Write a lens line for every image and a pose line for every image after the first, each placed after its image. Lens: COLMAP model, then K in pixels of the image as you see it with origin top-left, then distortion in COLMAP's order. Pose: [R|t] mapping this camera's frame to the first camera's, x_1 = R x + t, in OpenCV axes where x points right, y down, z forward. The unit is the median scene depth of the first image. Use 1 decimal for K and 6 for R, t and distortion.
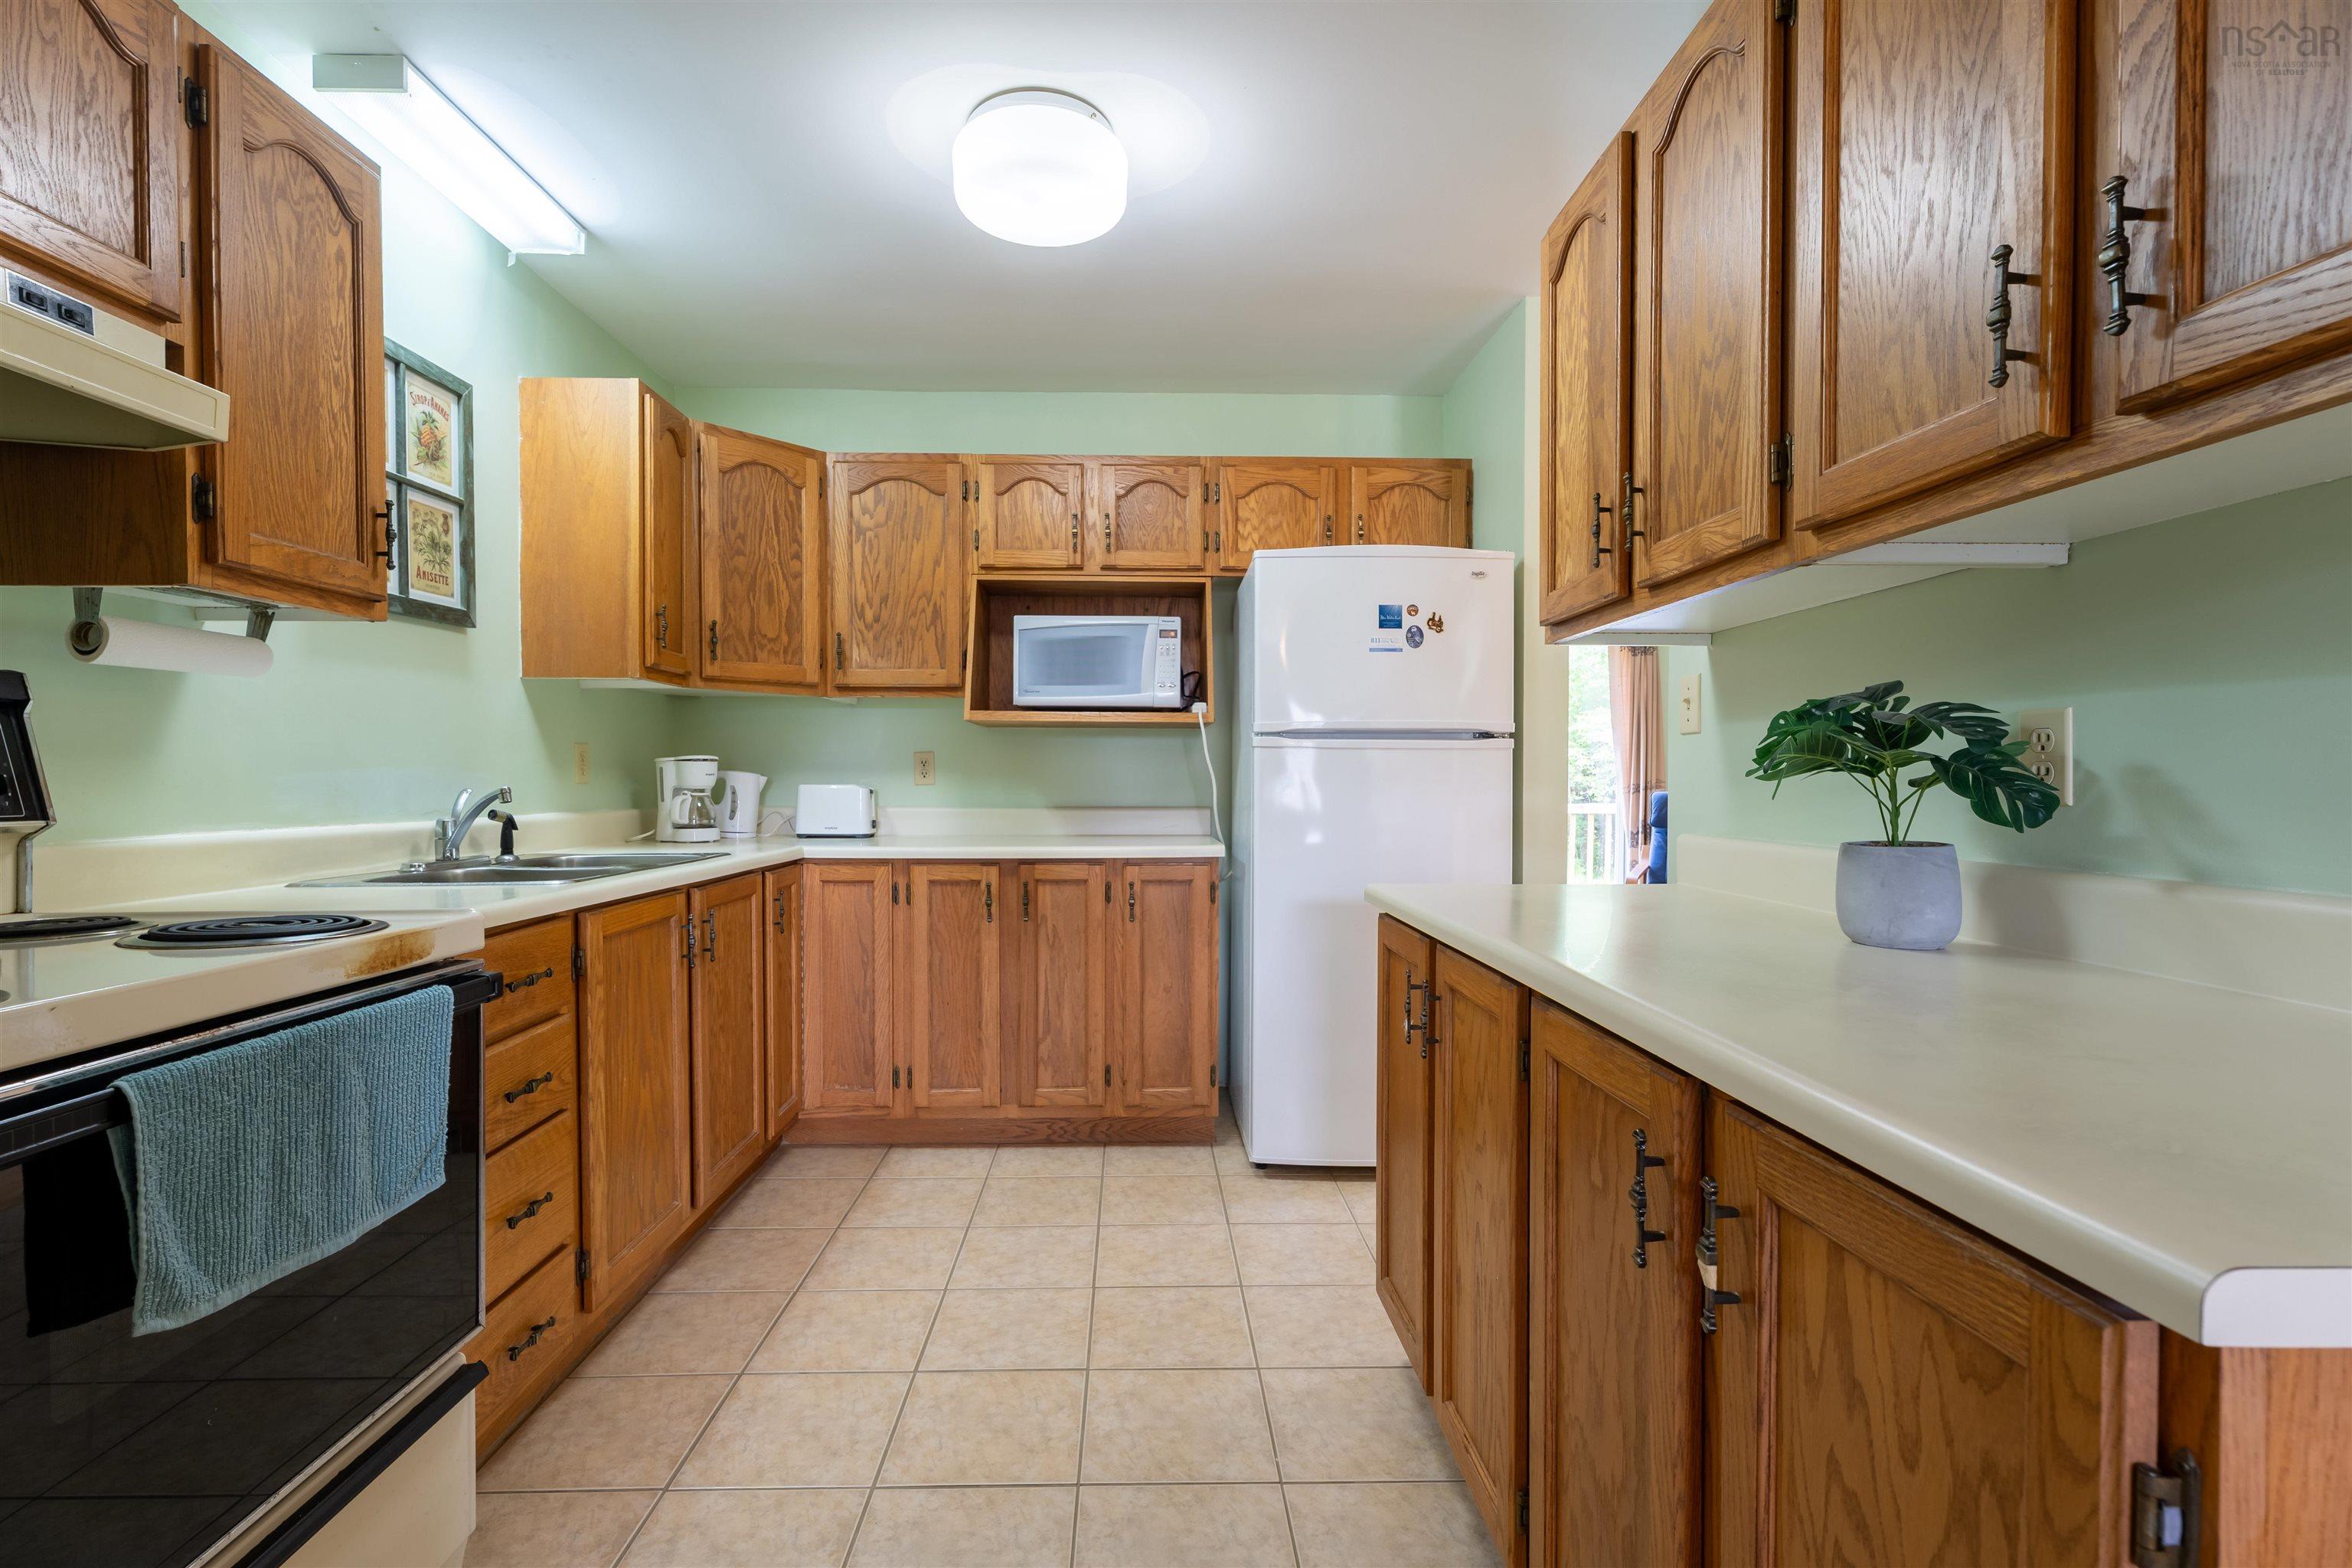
lens RADIAL K [[1058.0, 0, 1165.7], [0, 1058.0, 785.8], [0, 0, 1]] dist [-0.000065, 0.000556]
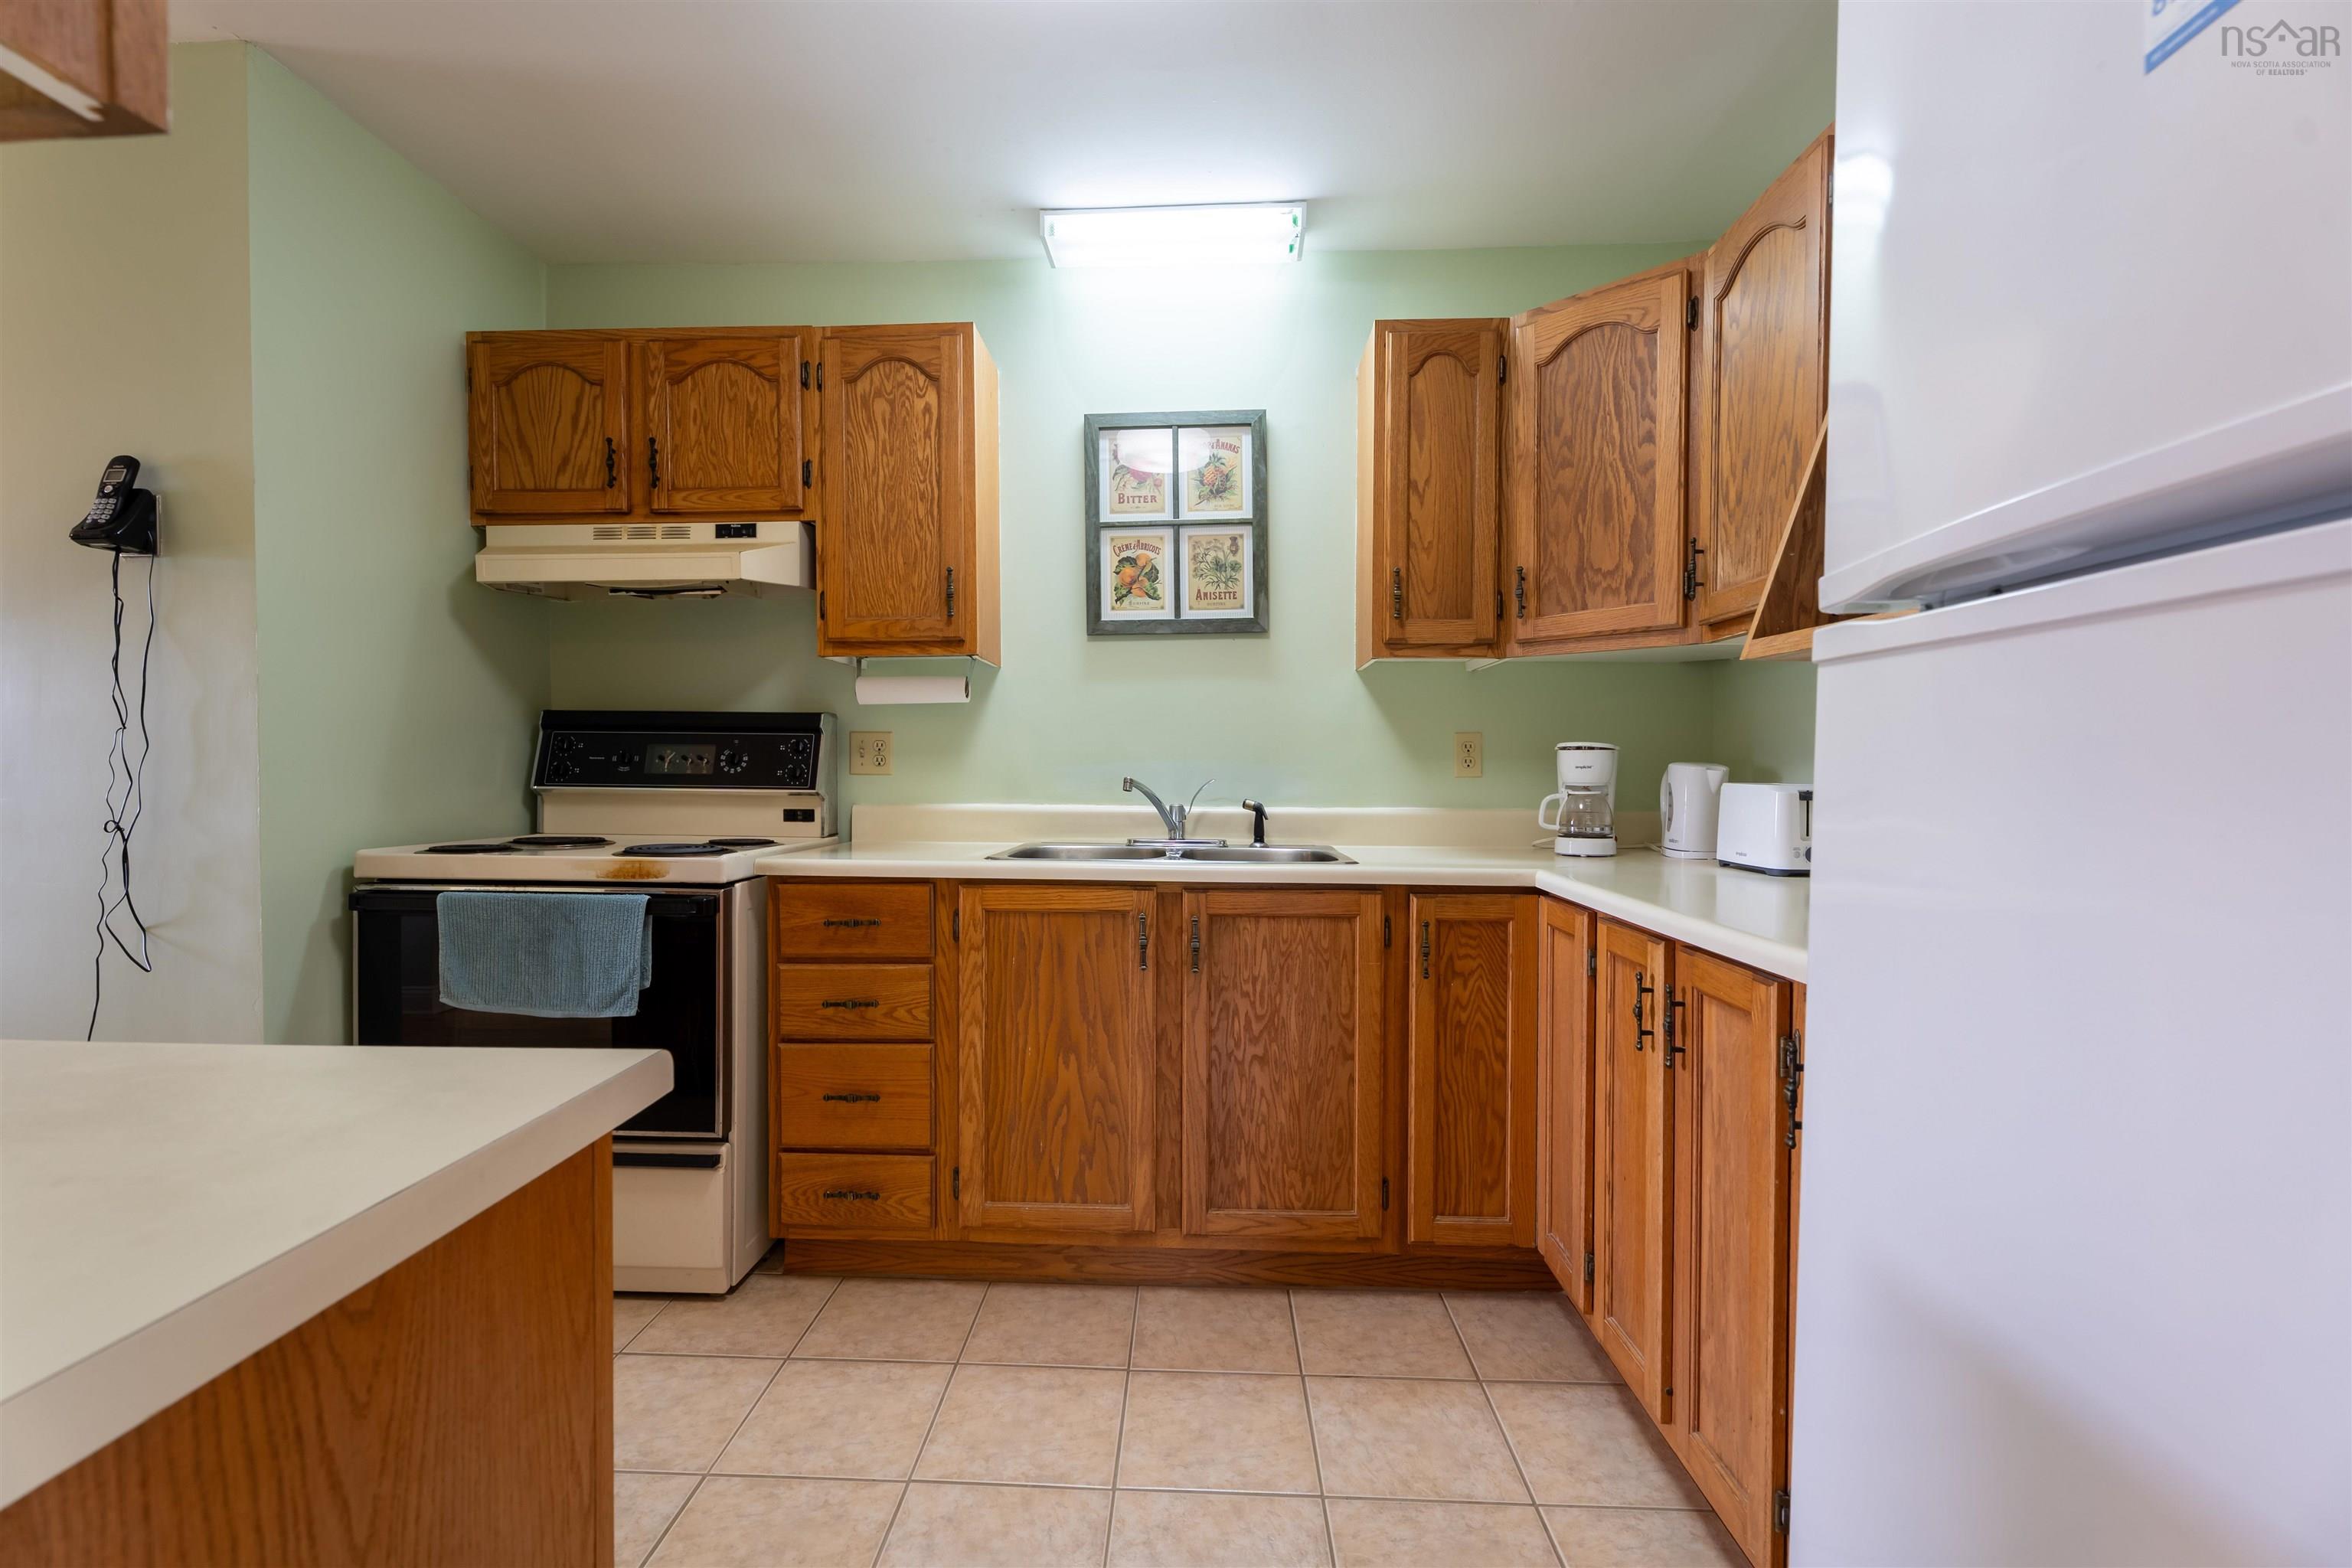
lens RADIAL K [[1063.4, 0, 1150.0], [0, 1063.4, 787.4], [0, 0, 1]] dist [0.003281, 0.000991]
pose [[-0.076275, 0.018345, -0.996918, 0.410894], [-0.012687, 0.999732, 0.019368, -0.008563], [0.997006, 0.014125, -0.076022, 0.887013]]
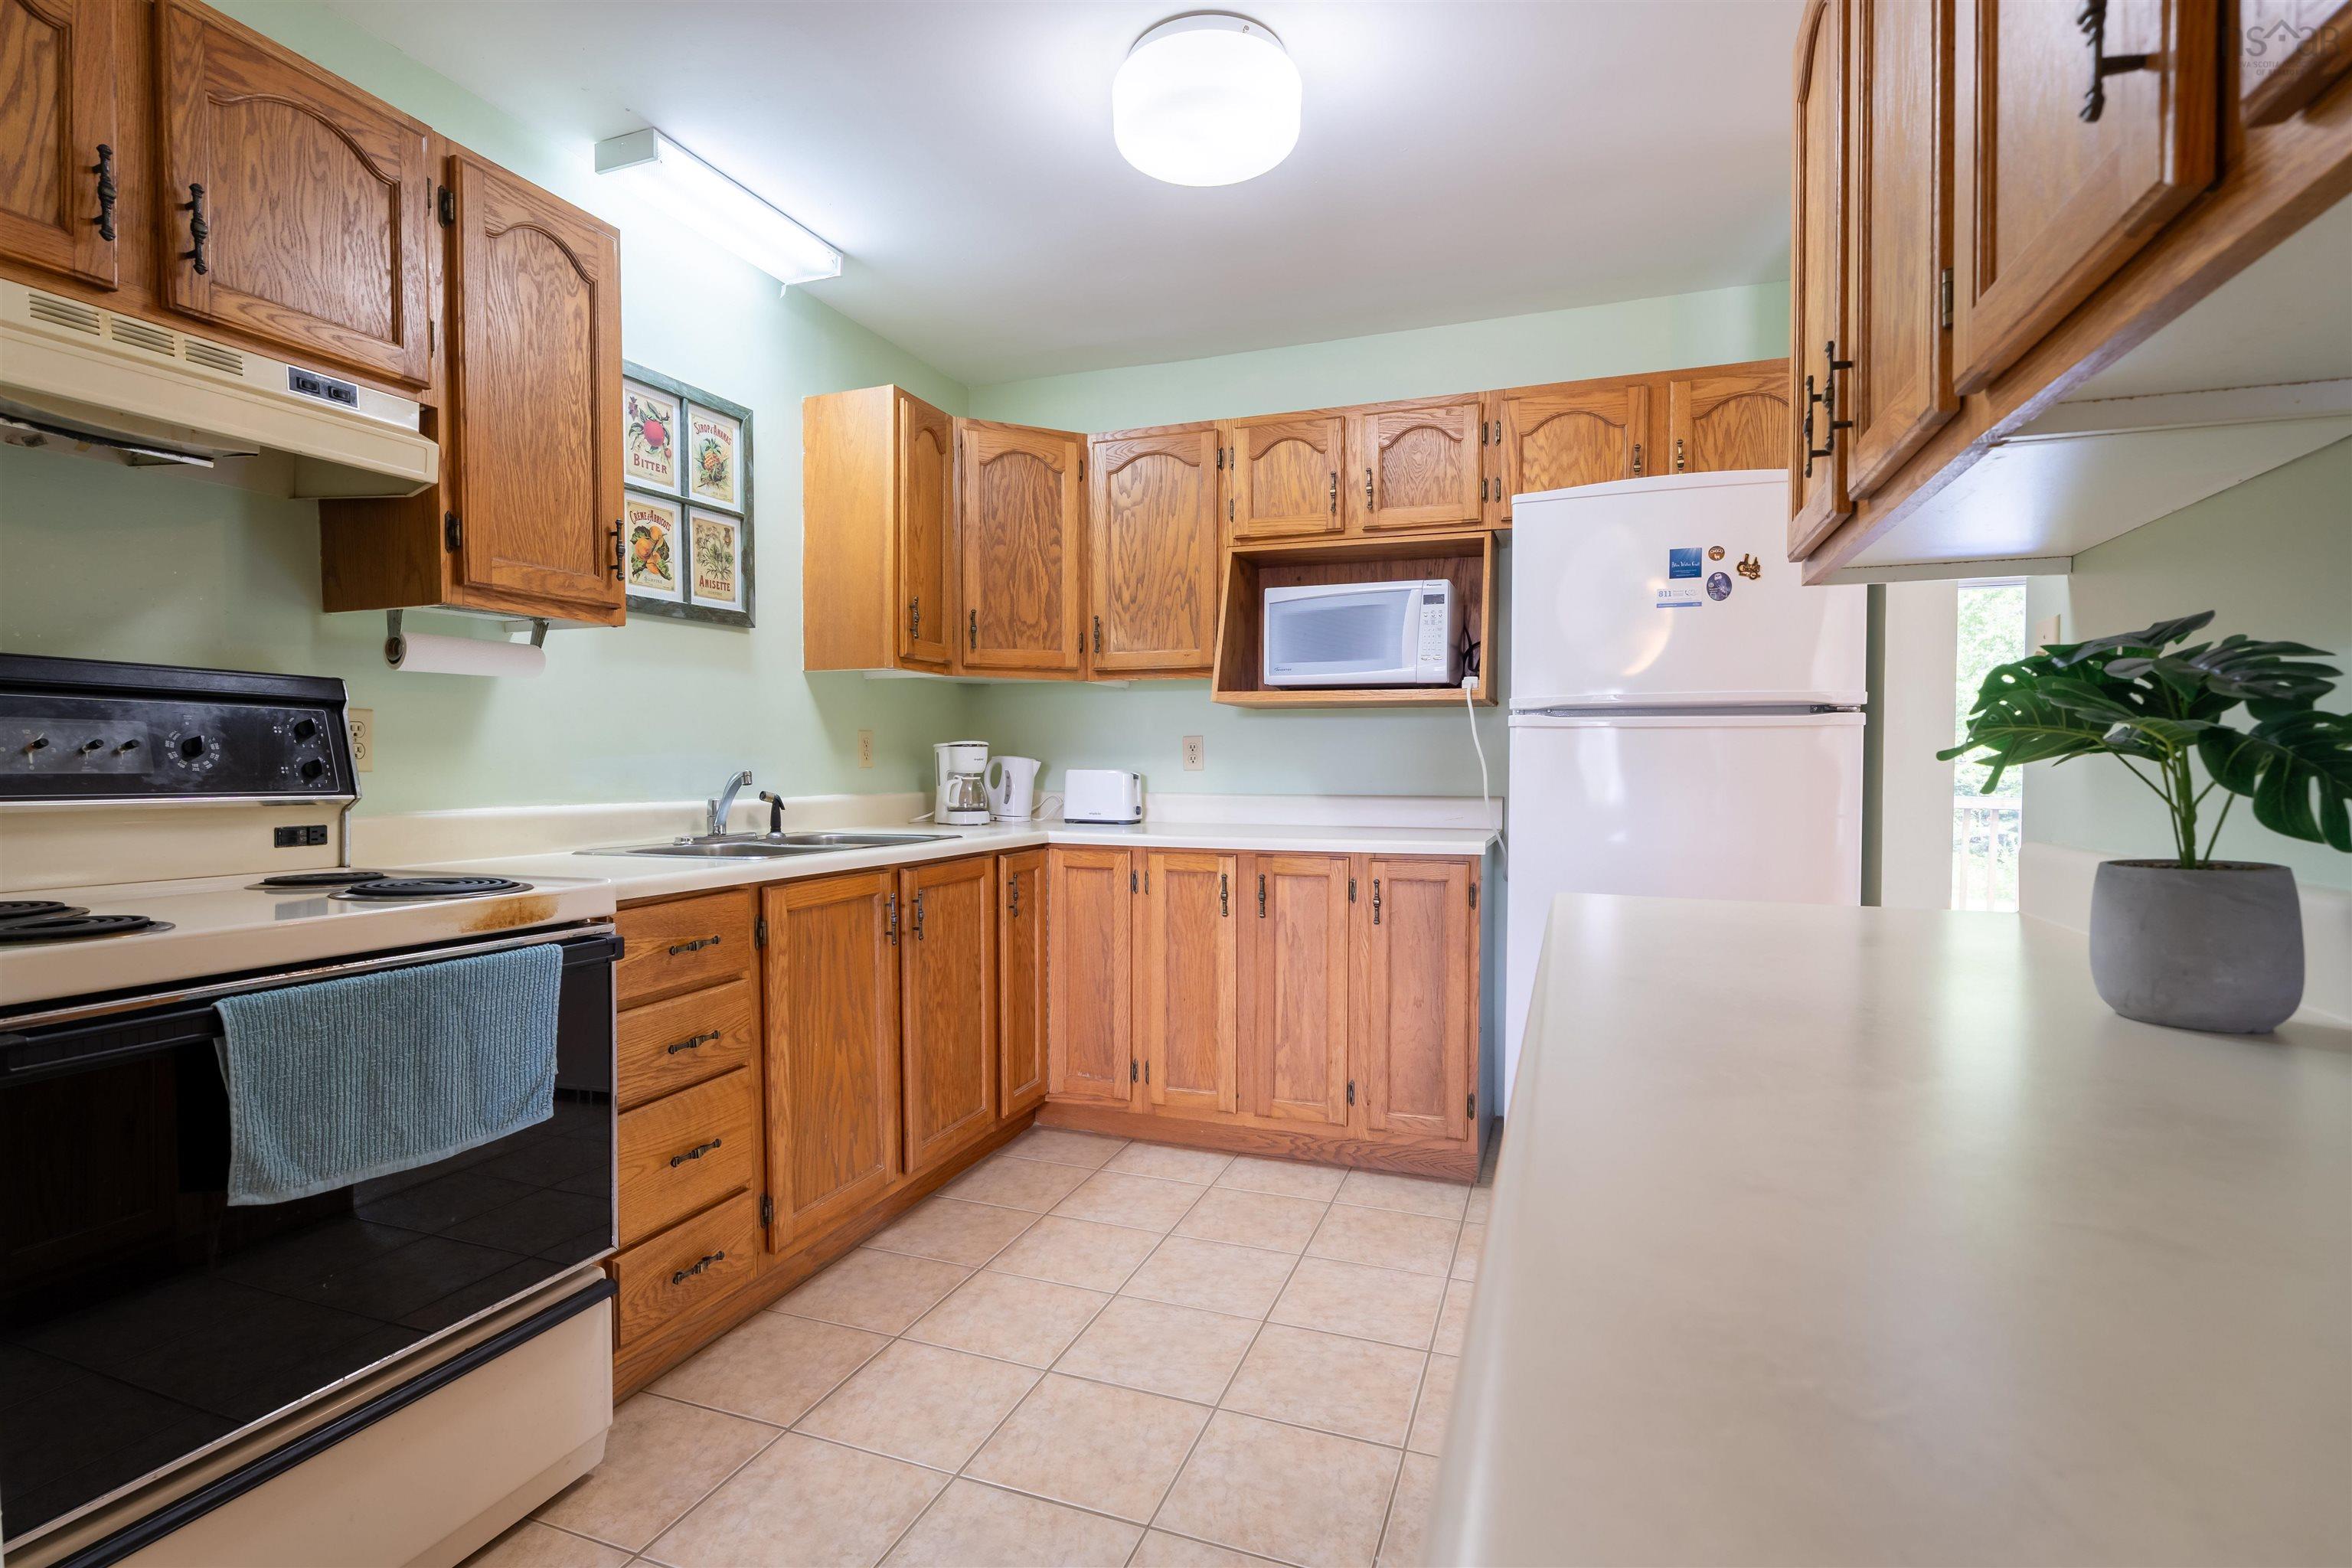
lens RADIAL K [[1122.8, 0, 1162.3], [0, 1122.8, 784.4], [0, 0, 1]] dist [-0.019932, 0.014028]
pose [[0.925848, 0.007919, -0.377812, 0.175436], [-0.003867, 0.999927, 0.011481, 0.000275], [0.377875, -0.009168, 0.925811, 0.064017]]
